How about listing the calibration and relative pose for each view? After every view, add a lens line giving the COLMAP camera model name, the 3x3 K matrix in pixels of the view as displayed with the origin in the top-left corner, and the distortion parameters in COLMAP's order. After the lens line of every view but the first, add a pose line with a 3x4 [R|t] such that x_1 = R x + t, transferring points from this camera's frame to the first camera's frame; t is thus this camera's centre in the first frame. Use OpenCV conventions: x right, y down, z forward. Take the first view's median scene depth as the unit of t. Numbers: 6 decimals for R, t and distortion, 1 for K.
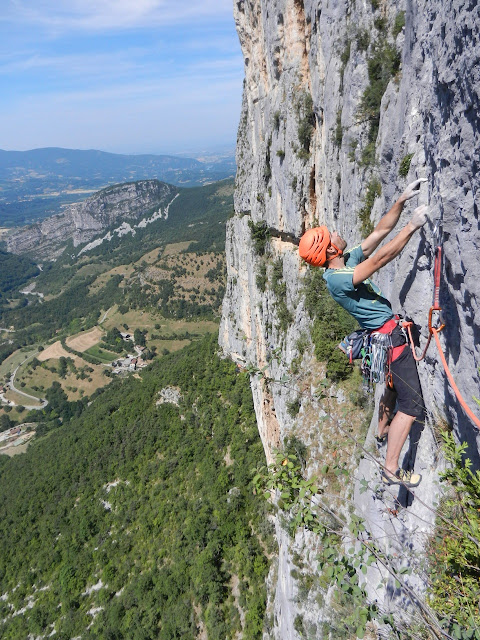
lens RADIAL K [[475.7, 0, 237.7], [0, 475.7, 320.2], [0, 0, 1]] dist [0.013566, -0.004773]
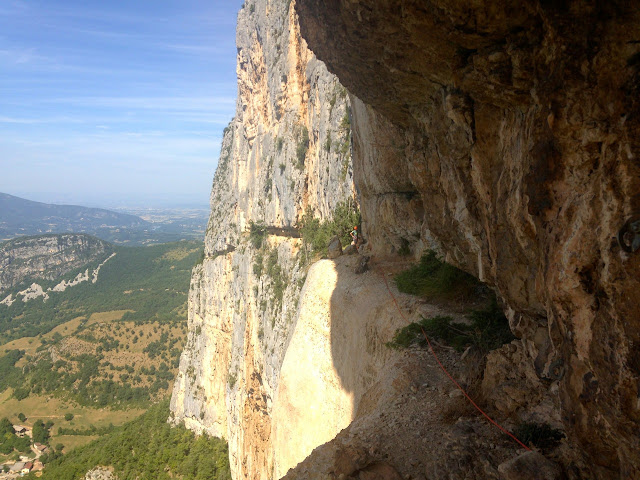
lens RADIAL K [[582.7, 0, 315.2], [0, 582.7, 246.9], [0, 0, 1]] dist [0.084397, 0.000000]
pose [[0.974639, 0.082245, 0.208120, -0.033699], [-0.019047, 0.957128, -0.289040, 0.080722], [-0.222970, 0.277746, 0.934421, -0.117531]]
